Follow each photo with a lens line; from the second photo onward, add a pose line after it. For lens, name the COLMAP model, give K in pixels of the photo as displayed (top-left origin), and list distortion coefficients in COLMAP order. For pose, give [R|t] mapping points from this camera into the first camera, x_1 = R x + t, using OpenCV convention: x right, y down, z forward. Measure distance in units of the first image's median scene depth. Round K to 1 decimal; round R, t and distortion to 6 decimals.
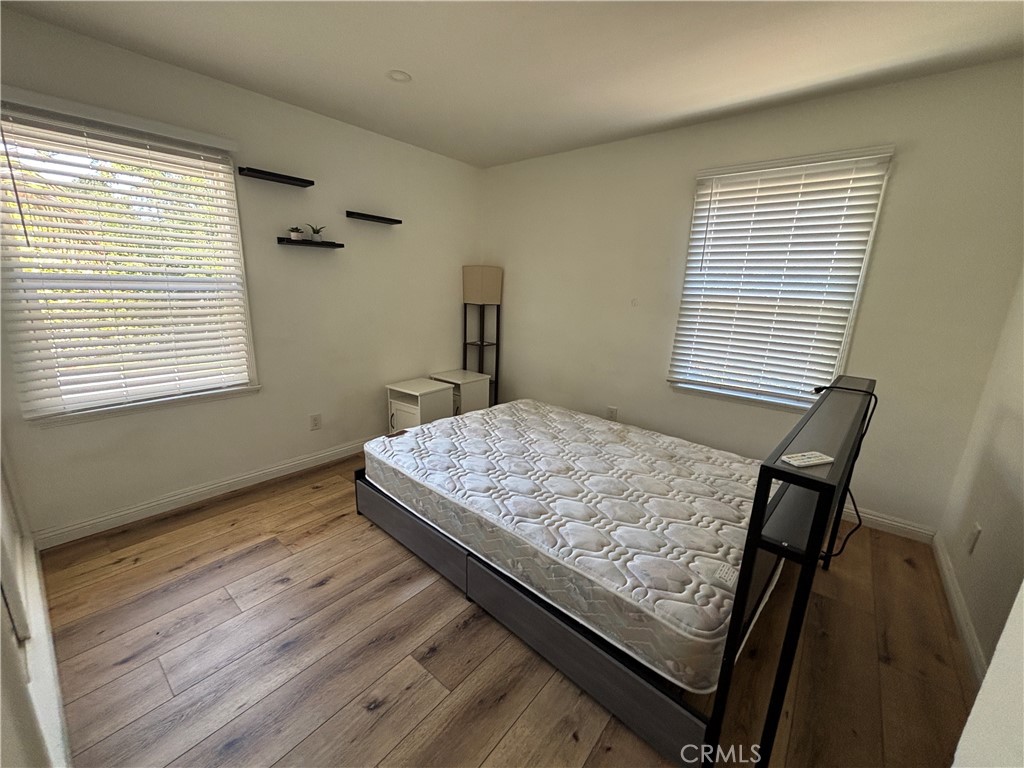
lens RADIAL K [[409.7, 0, 504.9], [0, 409.7, 382.8], [0, 0, 1]] dist [0.003560, -0.000687]
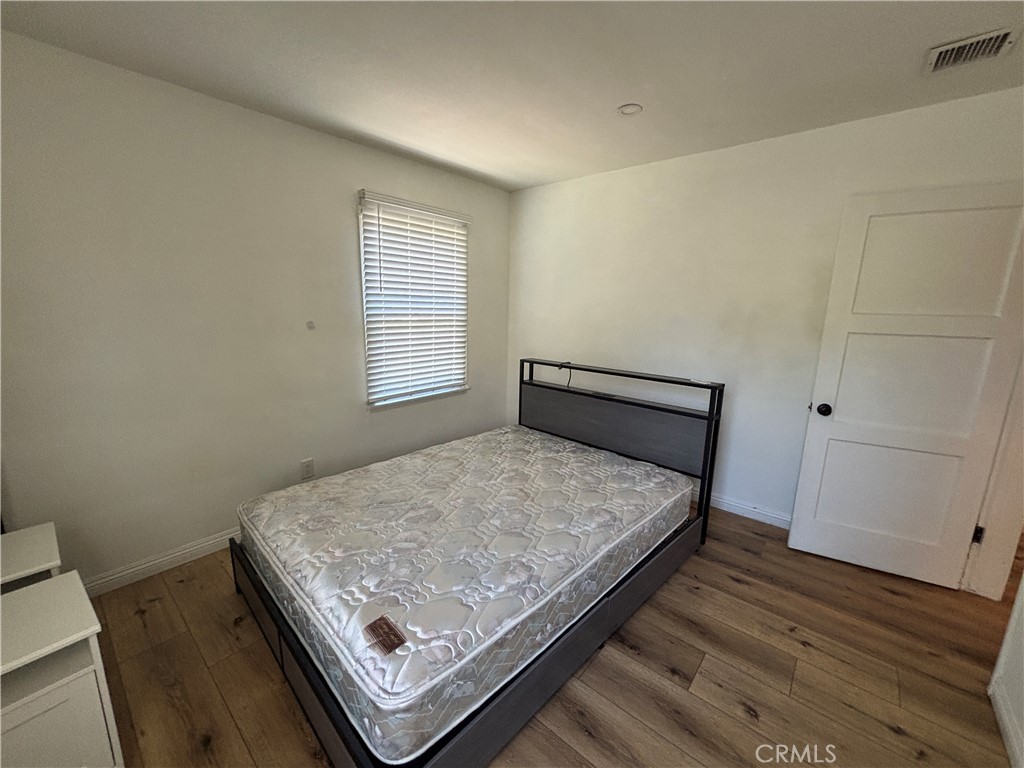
lens RADIAL K [[409.7, 0, 514.6], [0, 409.7, 384.8], [0, 0, 1]] dist [0.003560, -0.000687]
pose [[0.023412, -0.223679, 0.974382, -0.873228], [0.222320, 0.951408, 0.213063, -0.294278], [-0.974693, 0.211636, 0.072003, 0.983526]]
